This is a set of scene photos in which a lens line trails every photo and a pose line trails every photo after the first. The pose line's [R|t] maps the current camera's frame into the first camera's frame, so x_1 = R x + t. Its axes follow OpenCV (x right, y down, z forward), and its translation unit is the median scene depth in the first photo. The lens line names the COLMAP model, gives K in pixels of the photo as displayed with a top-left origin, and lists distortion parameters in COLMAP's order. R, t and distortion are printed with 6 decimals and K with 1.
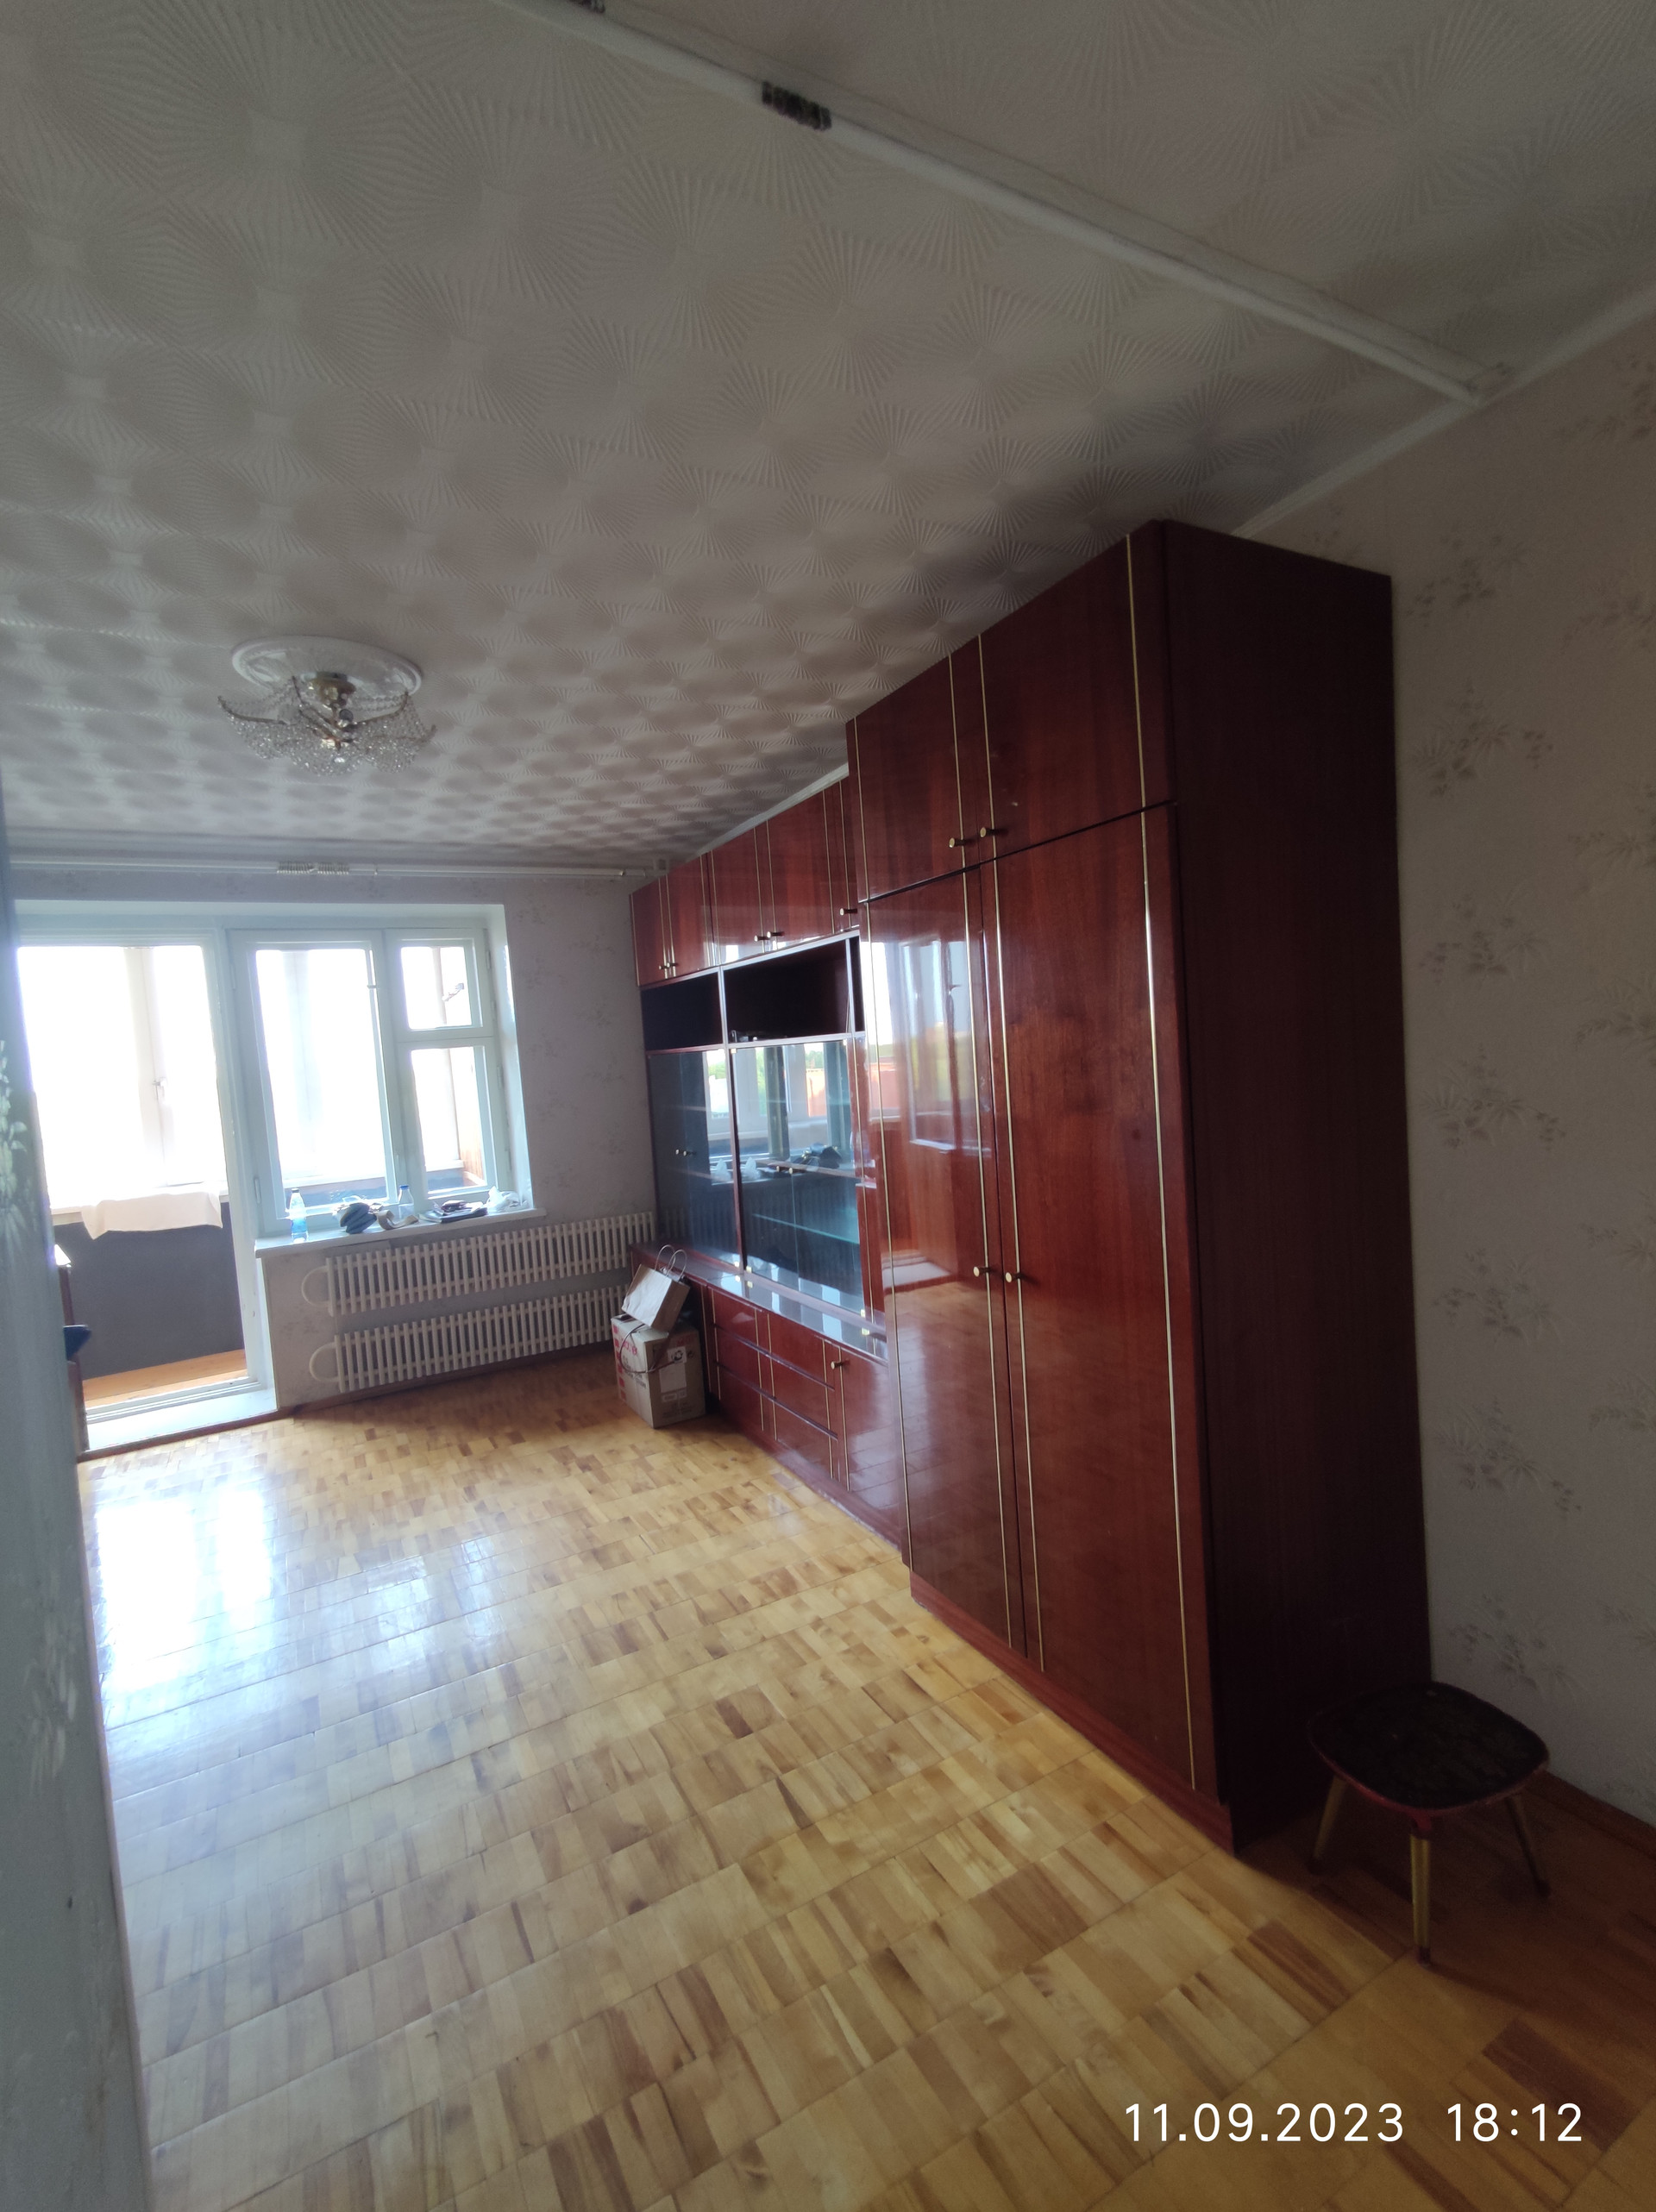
lens RADIAL K [[1010.2, 0, 818.7], [0, 1010.2, 1118.0], [0, 0, 1]] dist [0.005590, 0.000814]
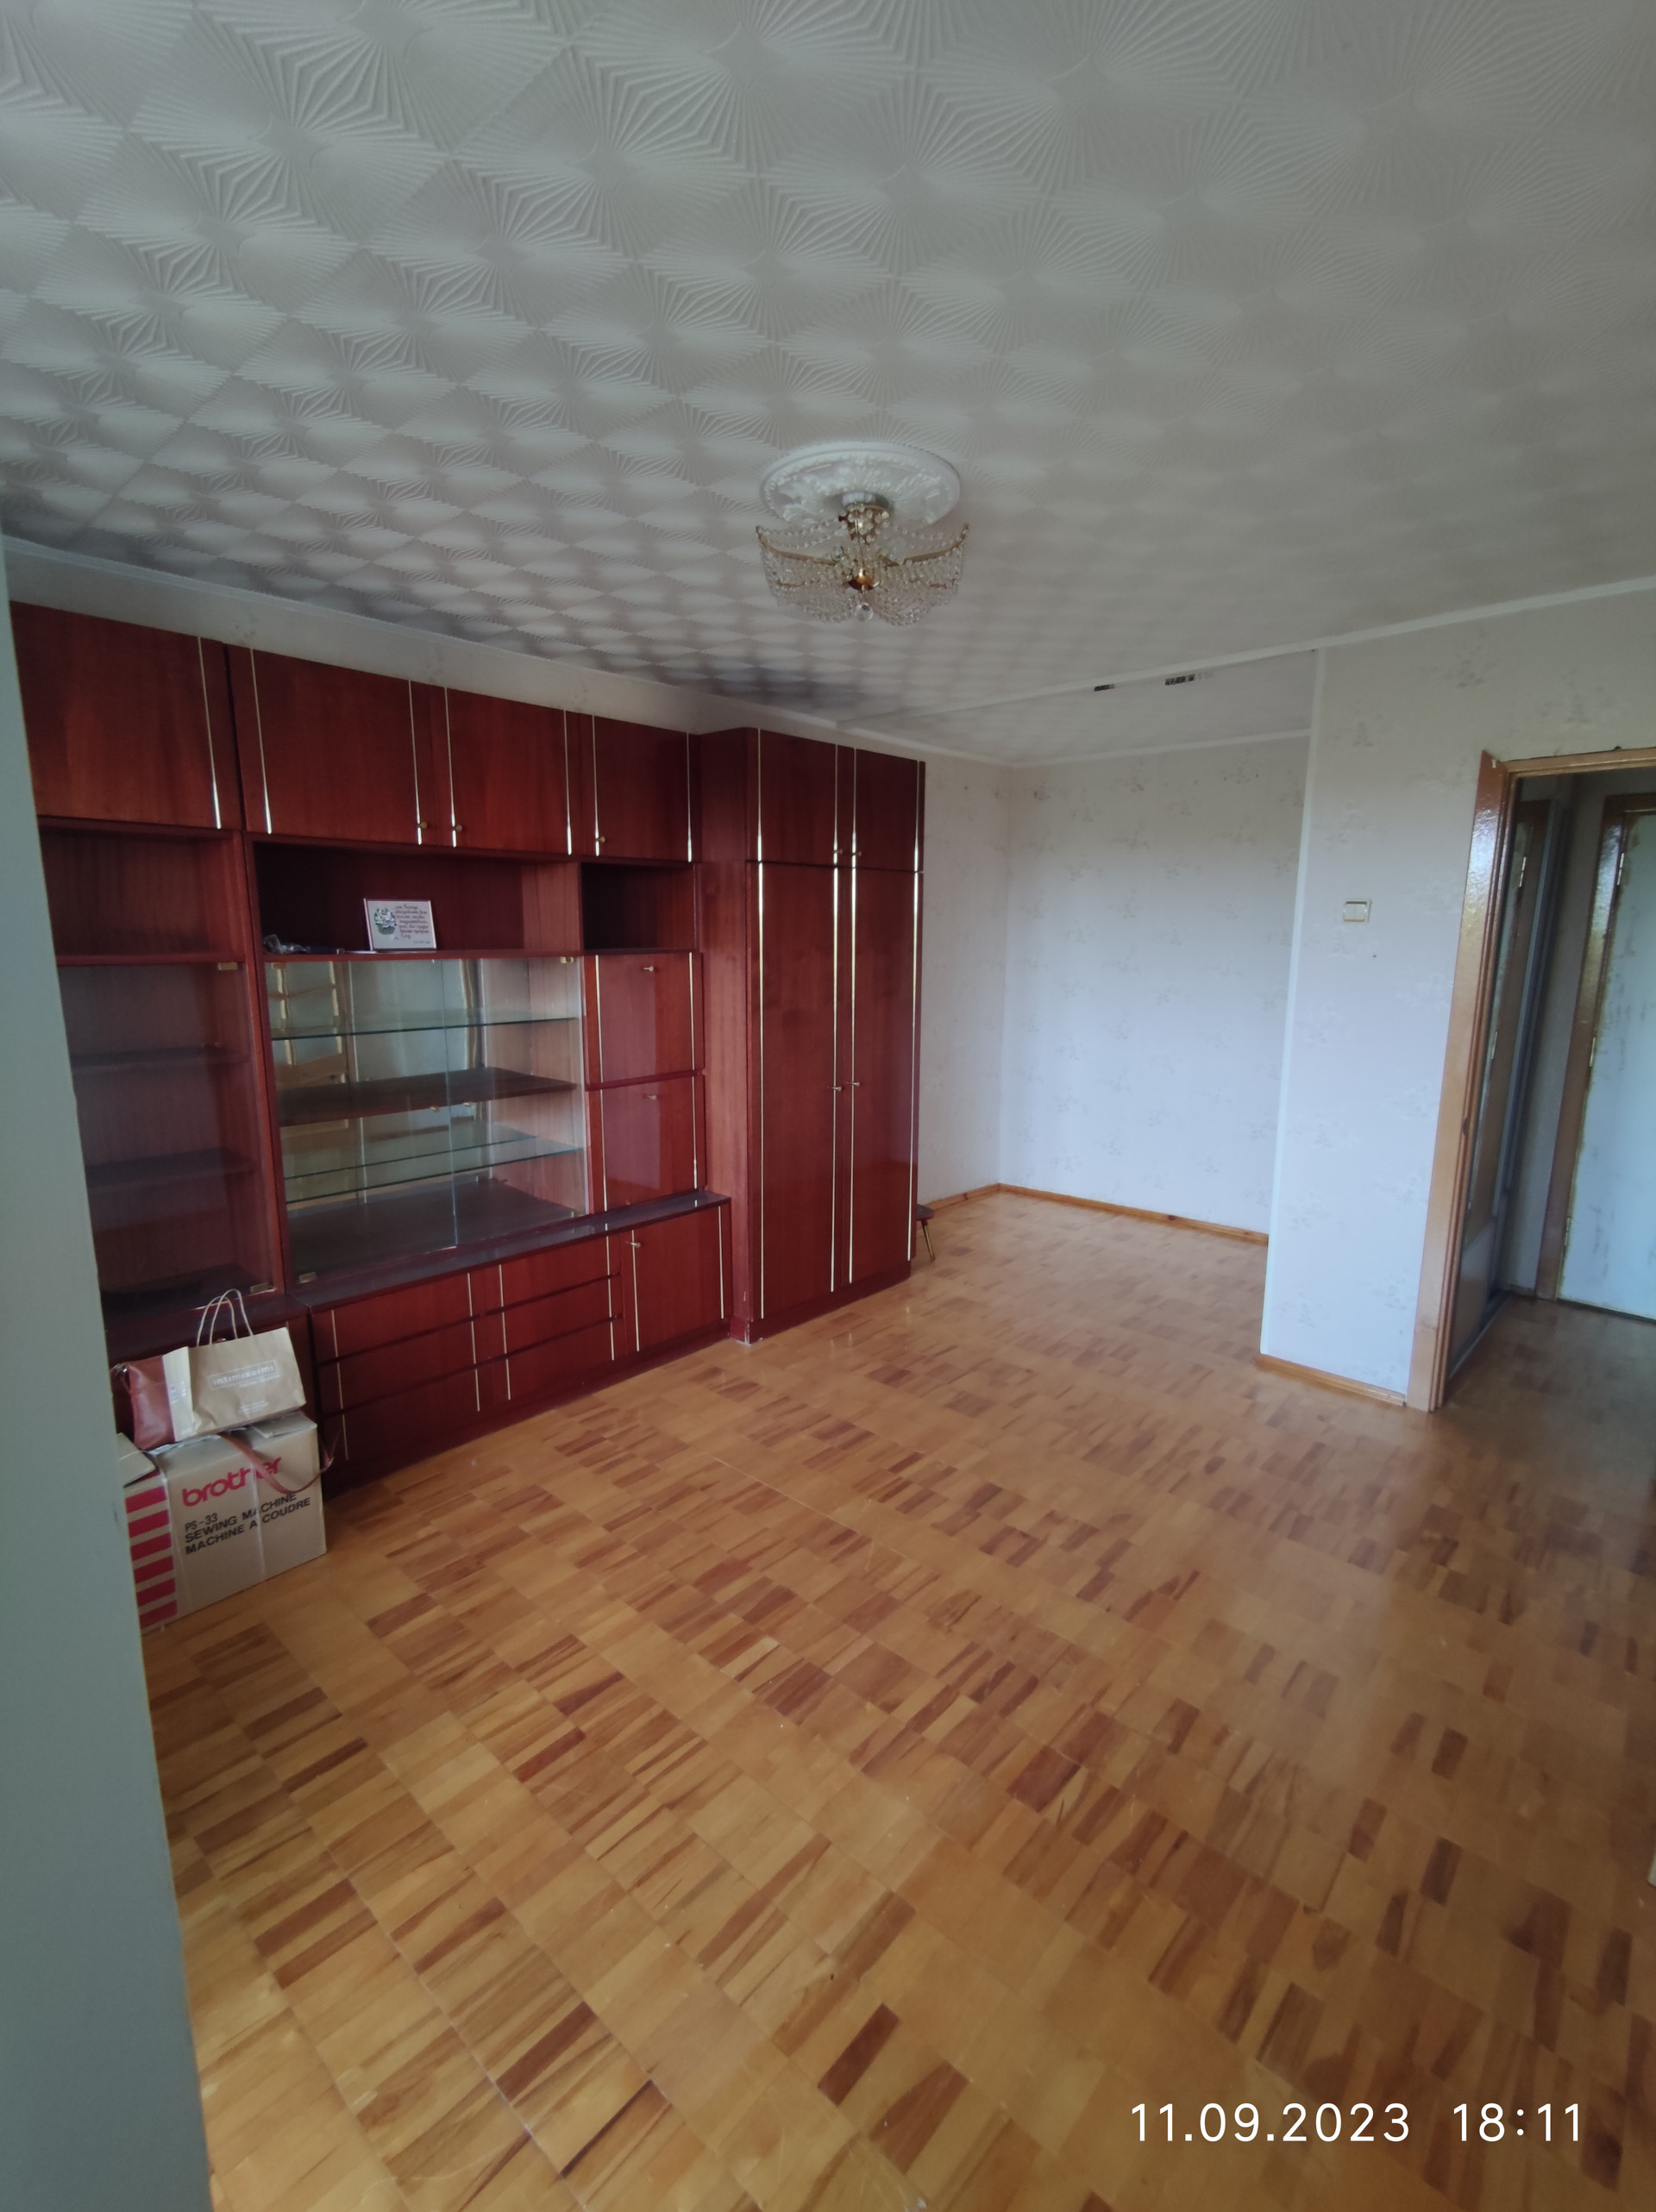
lens RADIAL K [[1010.2, 0, 821.2], [0, 1010.2, 1108.0], [0, 0, 1]] dist [0.005590, 0.000814]
pose [[-0.325109, -0.095052, 0.940888, -1.475540], [0.077660, 0.988892, 0.126736, -0.067767], [-0.942482, 0.114272, -0.314116, 1.482601]]
